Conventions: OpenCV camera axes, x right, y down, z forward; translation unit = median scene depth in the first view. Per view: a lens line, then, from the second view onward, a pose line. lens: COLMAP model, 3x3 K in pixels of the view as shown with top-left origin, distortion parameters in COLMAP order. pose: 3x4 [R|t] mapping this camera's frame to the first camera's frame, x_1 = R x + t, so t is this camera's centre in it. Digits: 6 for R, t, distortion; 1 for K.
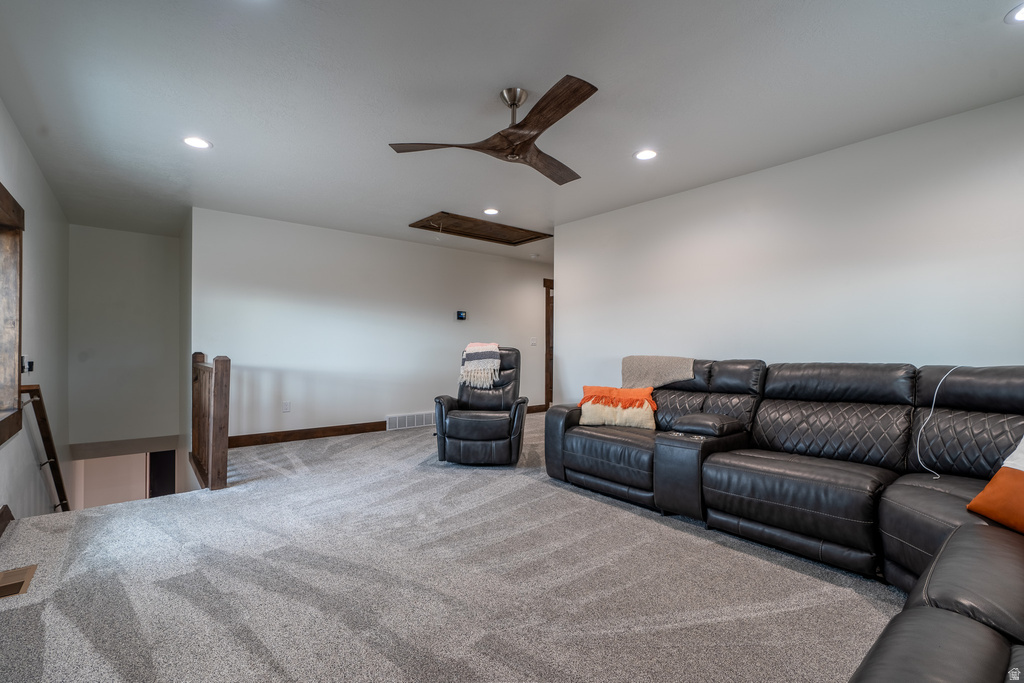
lens RADIAL K [[460.4, 0, 506.2], [0, 460.4, 345.6], [0, 0, 1]] dist [0.000136, 0.000577]
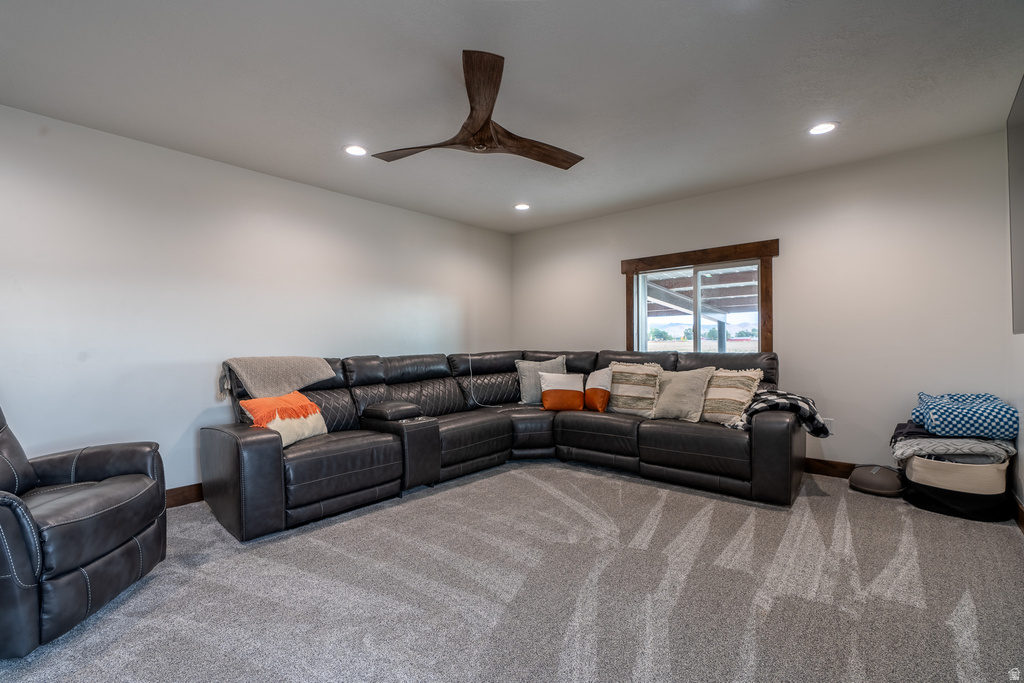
lens RADIAL K [[460.4, 0, 506.2], [0, 460.4, 345.6], [0, 0, 1]] dist [0.000136, 0.000577]
pose [[-0.154914, -0.011377, 0.987862, -0.761845], [0.008640, 0.999880, 0.012870, -0.008592], [-0.987890, 0.010529, -0.154797, 0.879745]]
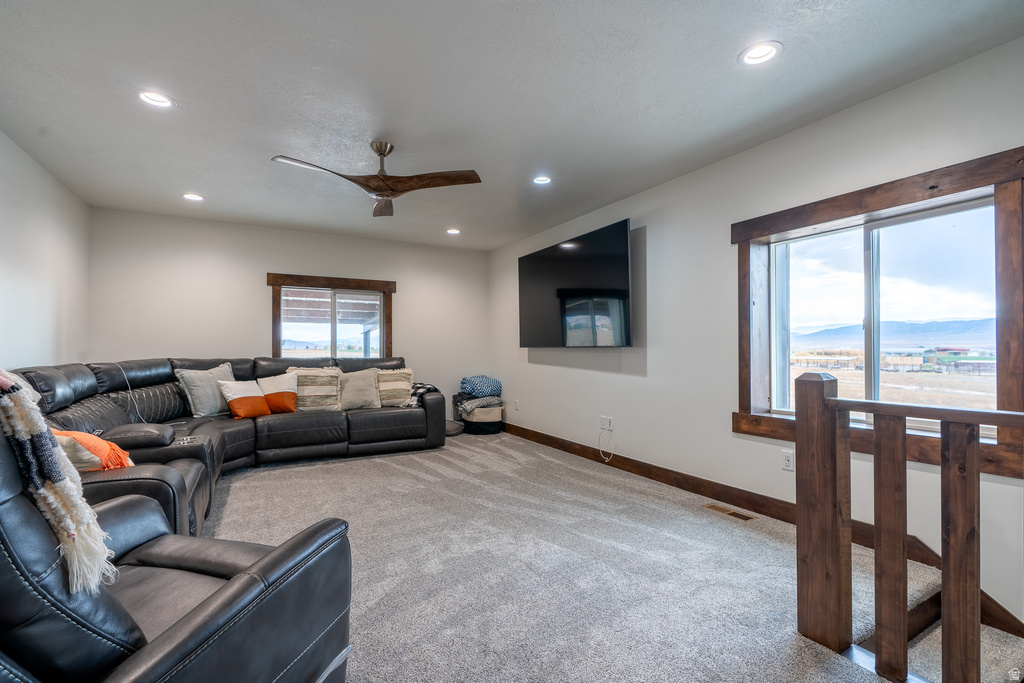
lens RADIAL K [[460.4, 0, 506.2], [0, 460.4, 345.6], [0, 0, 1]] dist [0.000136, 0.000577]
pose [[-0.981899, -0.006315, 0.189300, -0.435300], [-0.007652, 0.999951, -0.006333, -0.006774], [-0.189250, -0.007667, -0.981899, 1.718421]]
